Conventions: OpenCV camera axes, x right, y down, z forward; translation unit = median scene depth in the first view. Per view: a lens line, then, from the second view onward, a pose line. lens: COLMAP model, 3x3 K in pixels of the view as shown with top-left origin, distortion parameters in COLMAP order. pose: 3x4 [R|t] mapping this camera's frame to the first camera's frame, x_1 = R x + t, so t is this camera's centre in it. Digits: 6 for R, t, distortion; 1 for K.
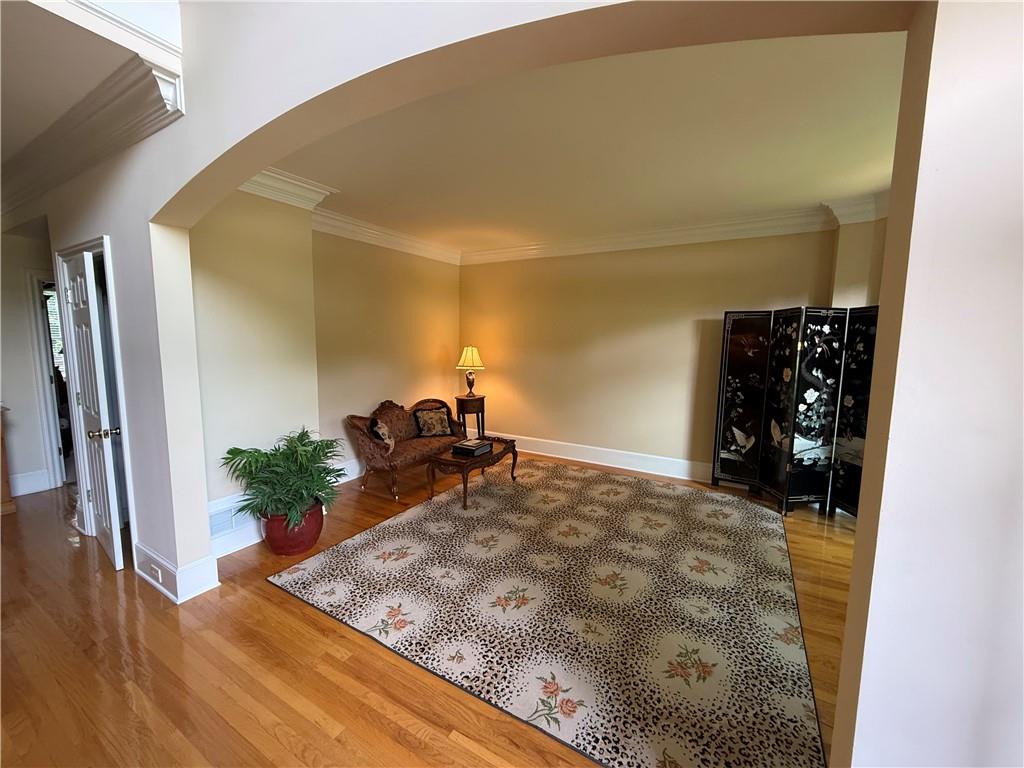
lens RADIAL K [[405.9, 0, 511.6], [0, 405.9, 387.7], [0, 0, 1]] dist [-0.000836, 0.000272]
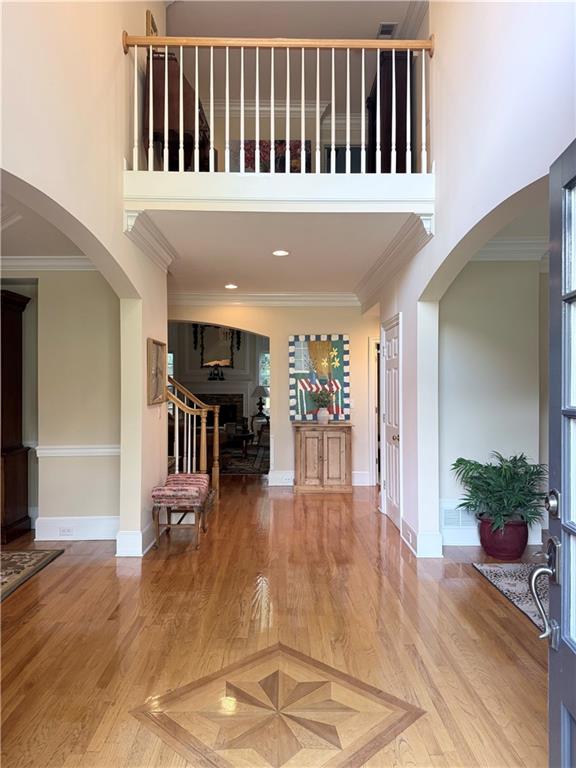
lens RADIAL K [[542.6, 0, 287.9], [0, 542.6, 383.1], [0, 0, 1]] dist [0.004199, 0.001315]
pose [[0.518119, -0.013416, -0.855204, 0.610427], [-0.082153, 0.994473, -0.065373, 0.084076], [0.851354, 0.104128, 0.514153, -0.455527]]
